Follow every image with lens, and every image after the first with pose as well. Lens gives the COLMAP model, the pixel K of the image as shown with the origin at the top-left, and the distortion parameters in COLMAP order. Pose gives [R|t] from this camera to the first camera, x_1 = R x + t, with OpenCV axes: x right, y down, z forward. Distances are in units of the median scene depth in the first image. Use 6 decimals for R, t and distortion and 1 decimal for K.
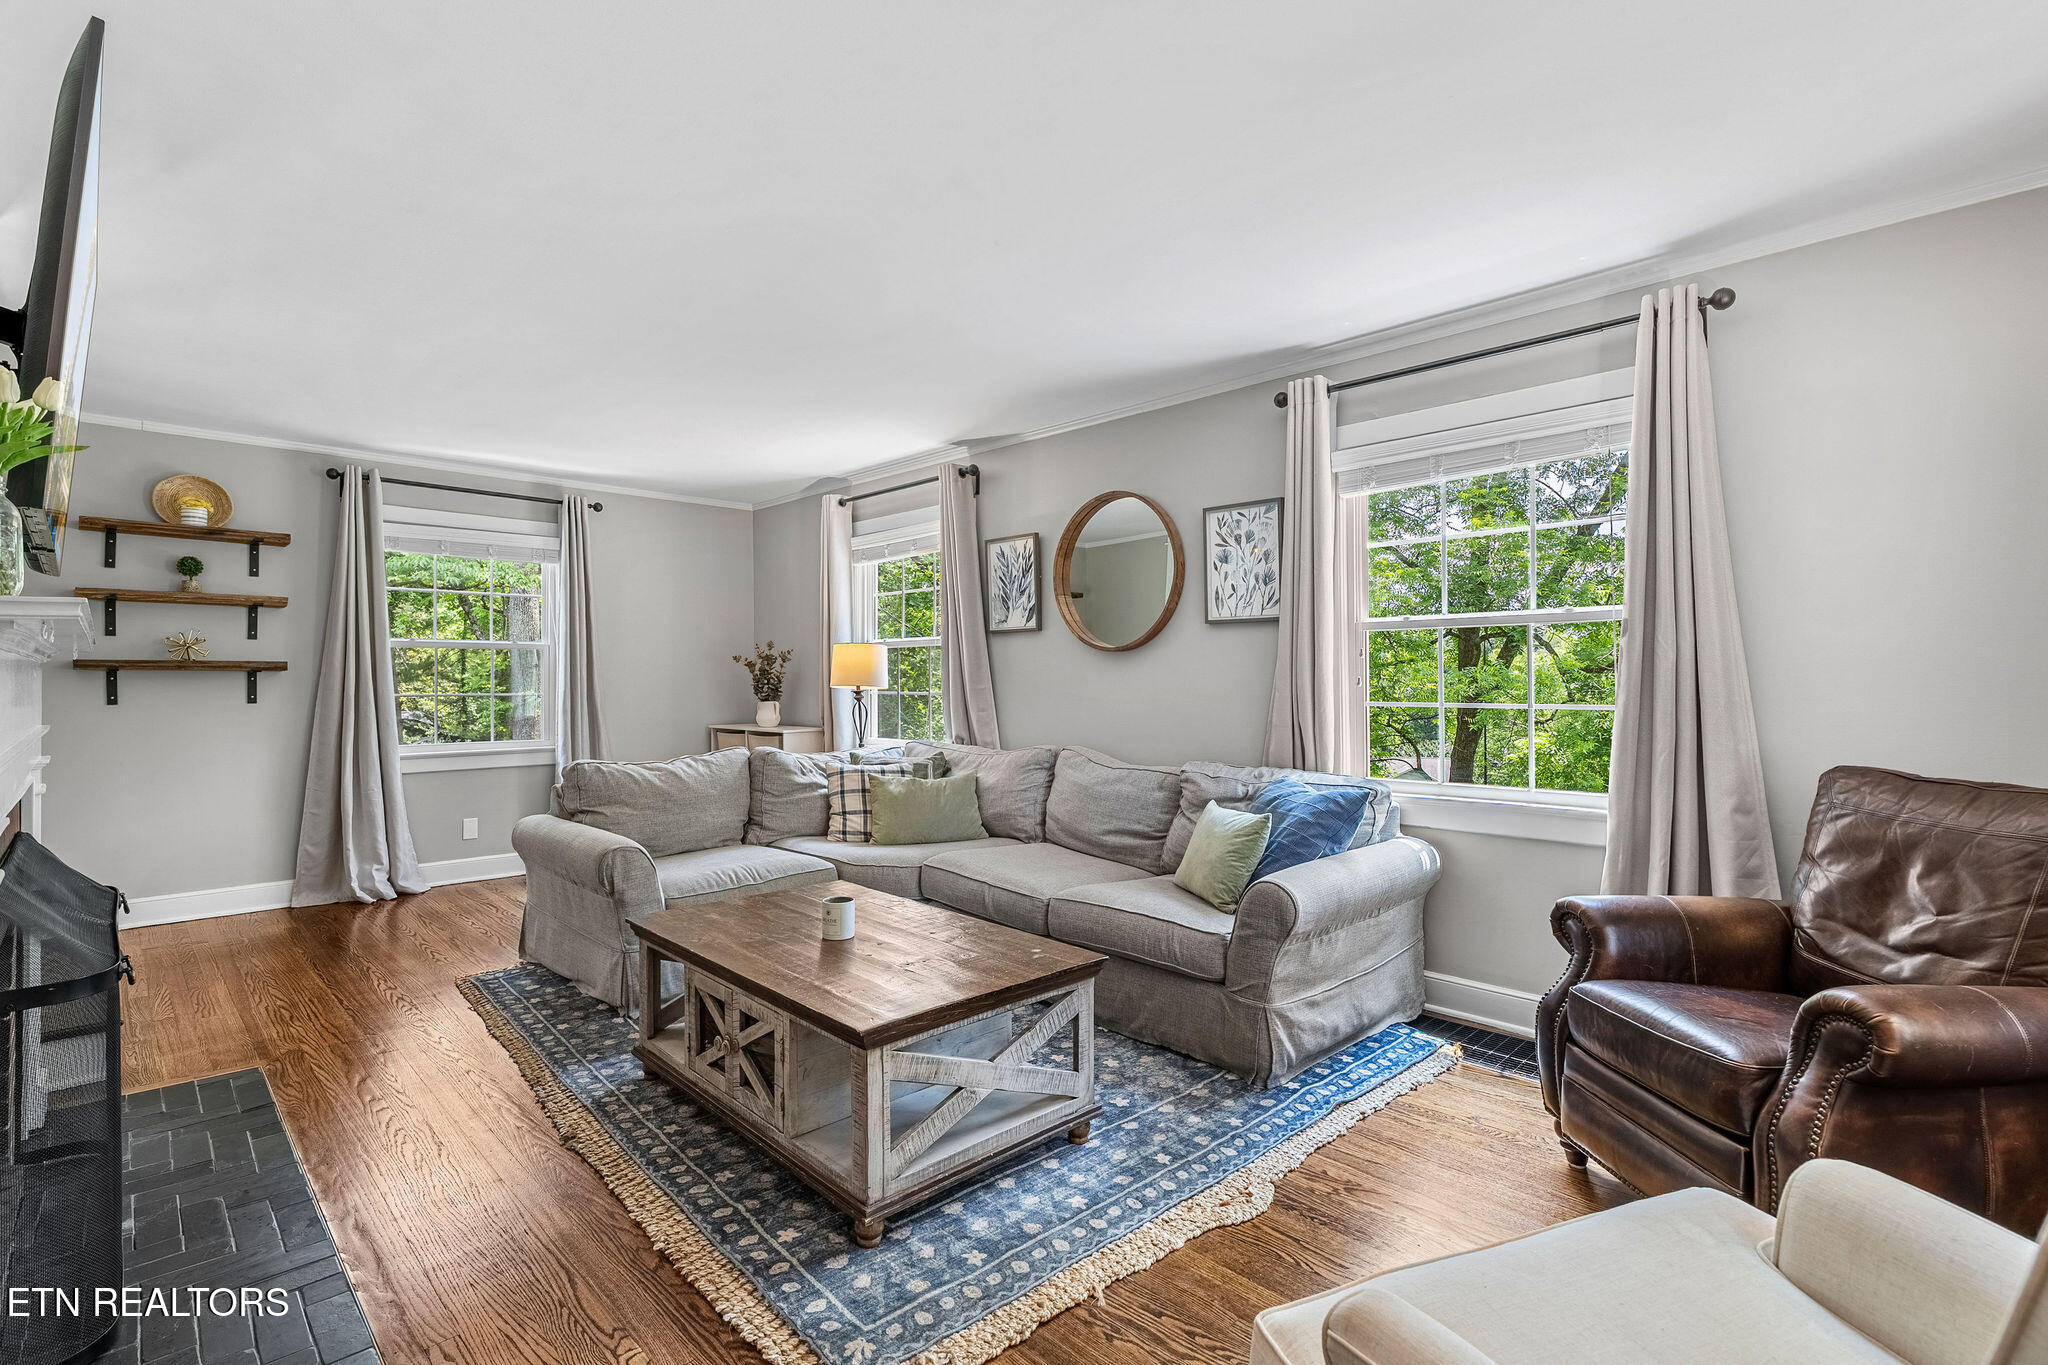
lens RADIAL K [[934.3, 0, 1020.1], [0, 934.3, 683.8], [0, 0, 1]] dist [-0.004413, -0.000317]
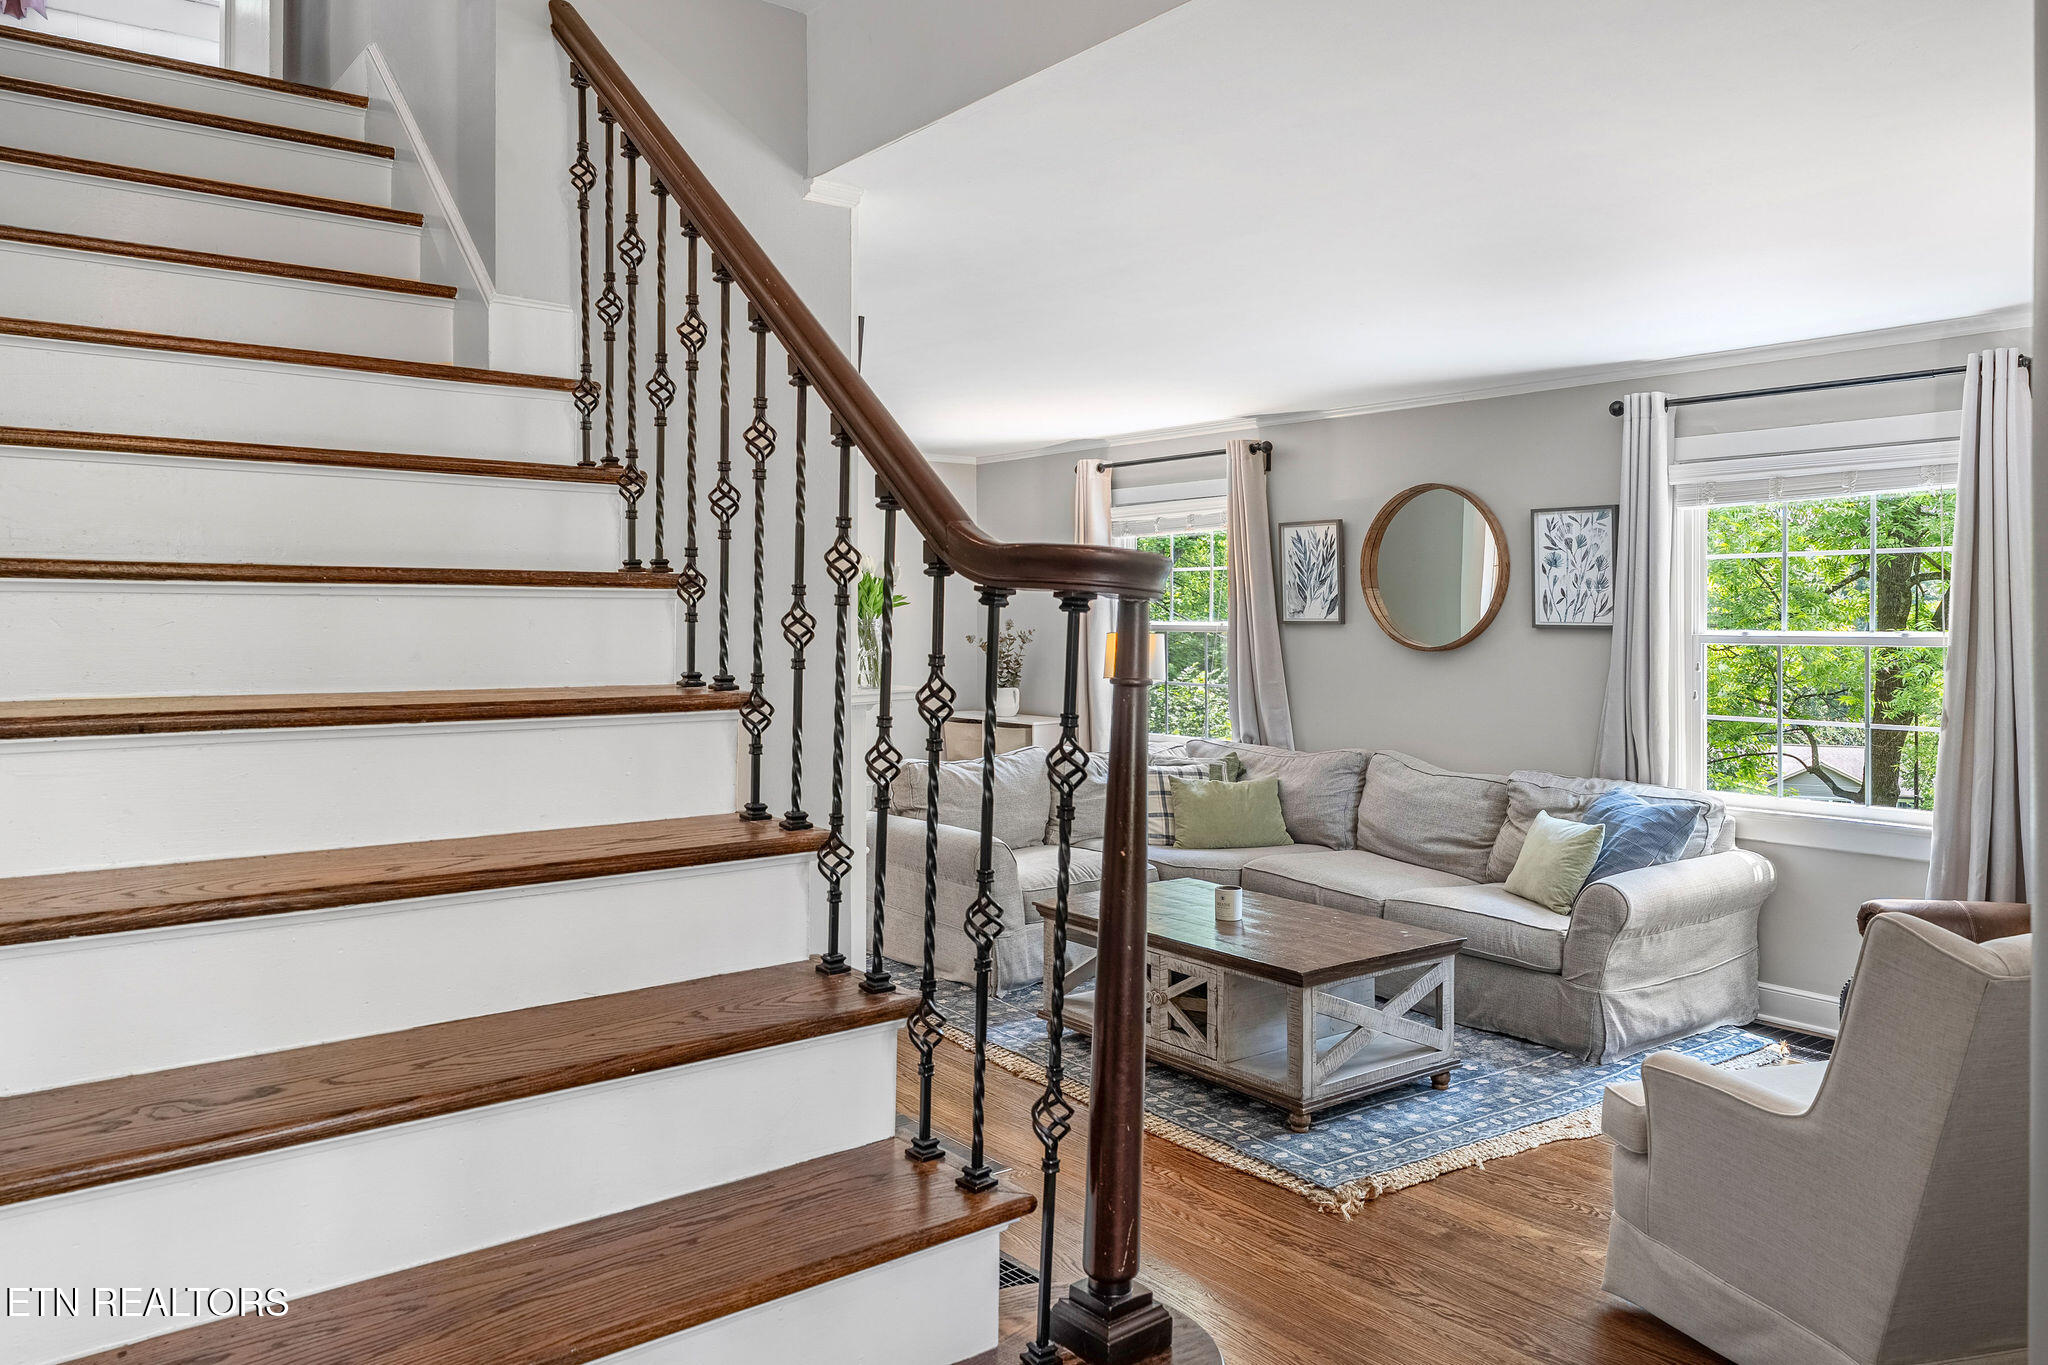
lens RADIAL K [[1441.6, 0, 1020.8], [0, 1441.6, 634.0], [0, 0, 1]] dist [0.024033, -0.032313]
pose [[0.993777, 0.005576, -0.111246, -0.204399], [-0.004481, 0.999939, 0.010095, -0.089134], [0.111296, -0.009534, 0.993742, -0.692160]]
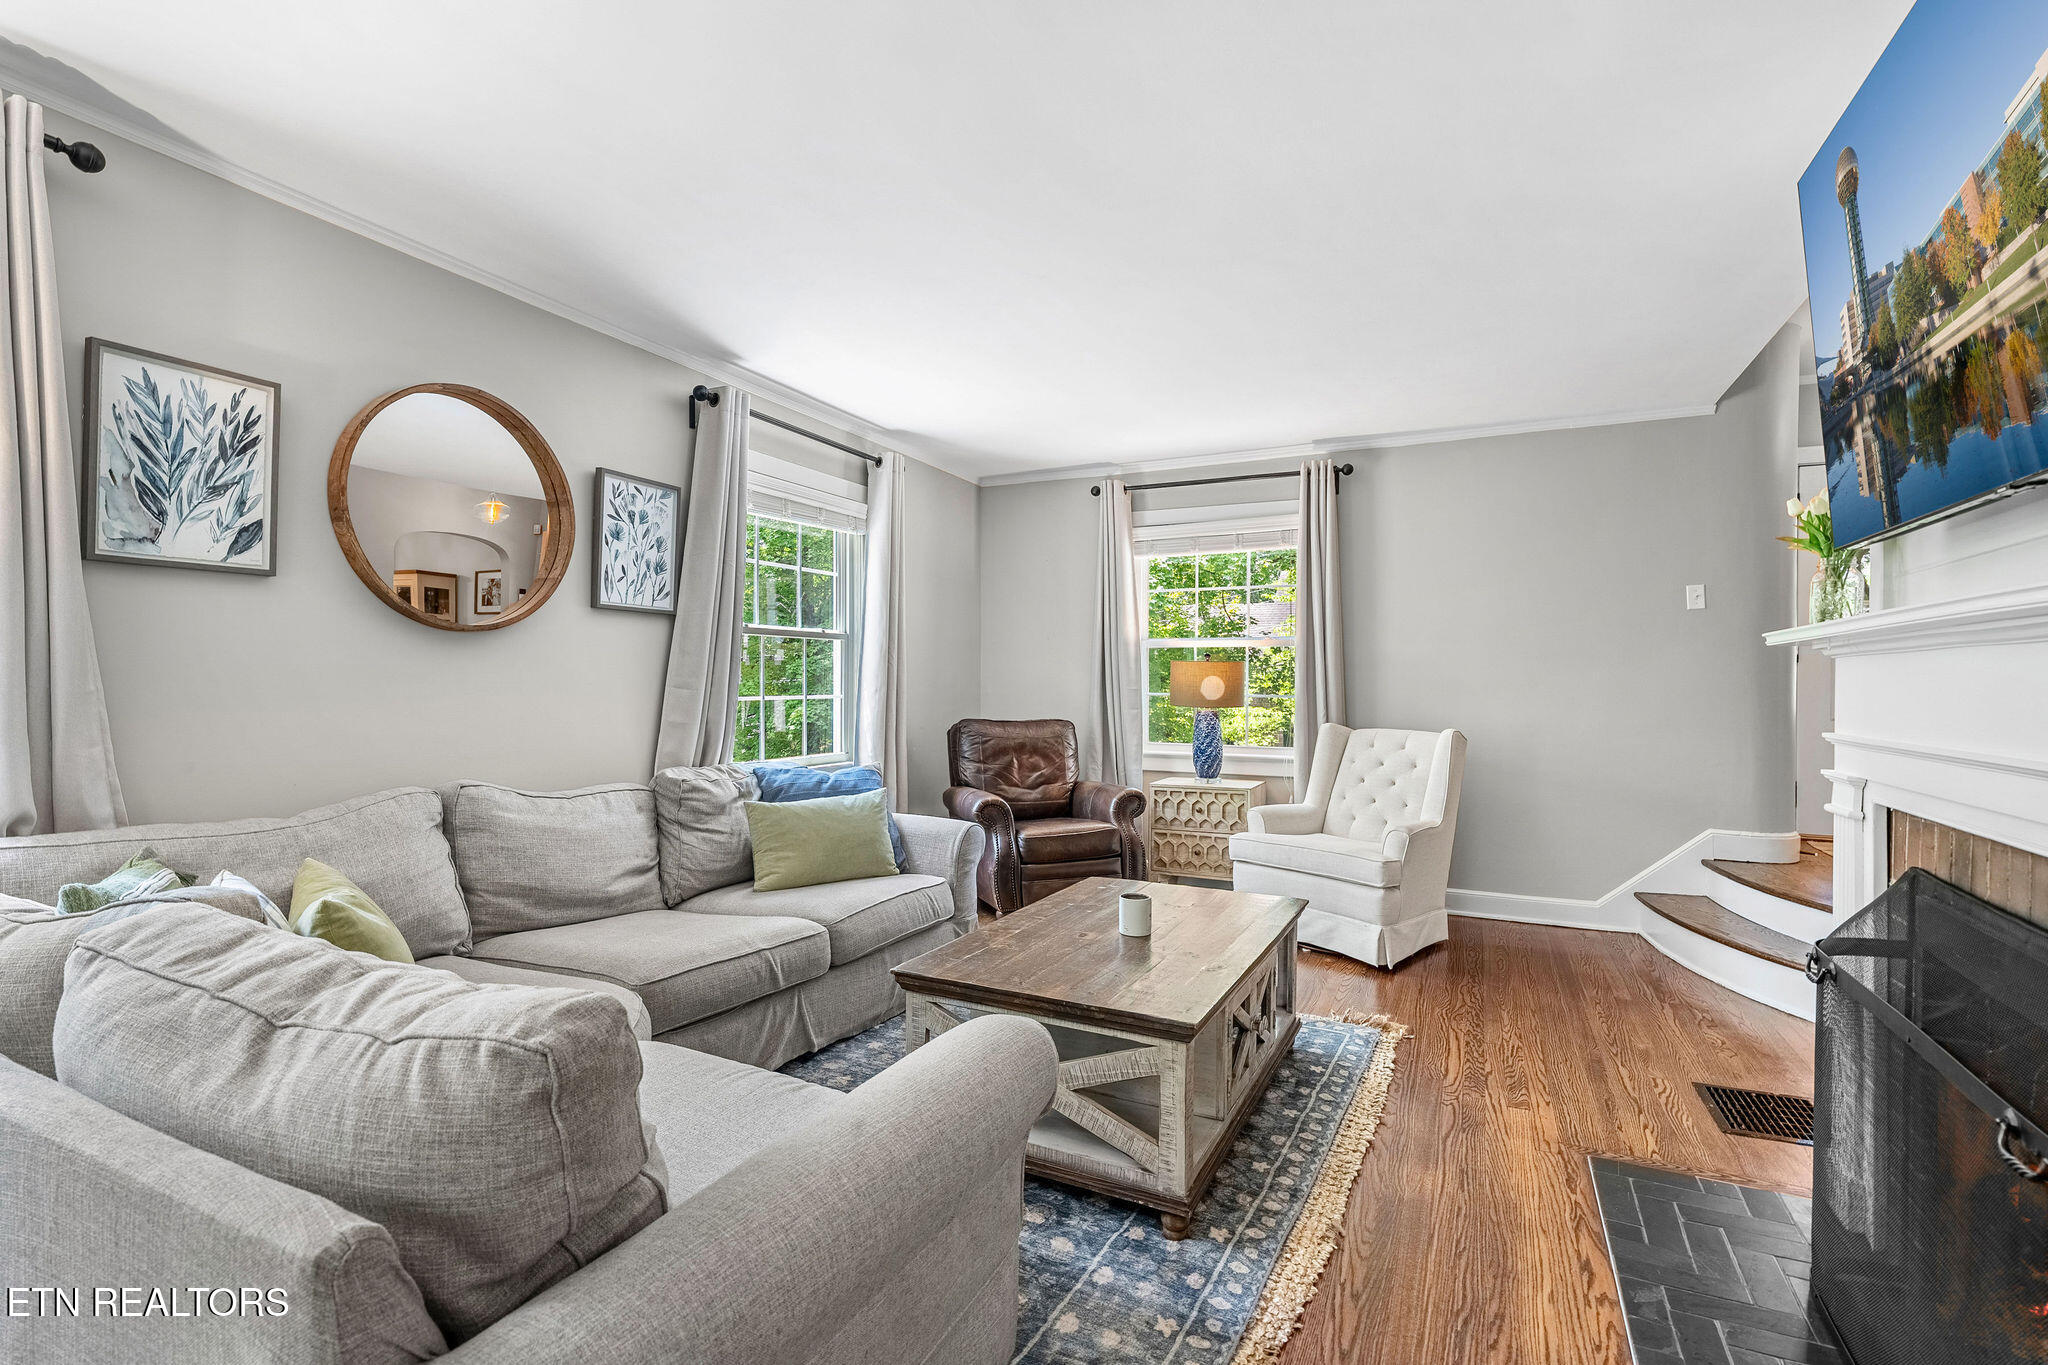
lens RADIAL K [[934.3, 0, 1020.1], [0, 934.3, 683.8], [0, 0, 1]] dist [-0.004413, -0.000317]
pose [[-0.323549, -0.000360, 0.946211, -0.881384], [0.001718, 0.999998, 0.000969, 0.003684], [-0.946210, 0.001939, -0.323548, 1.151316]]
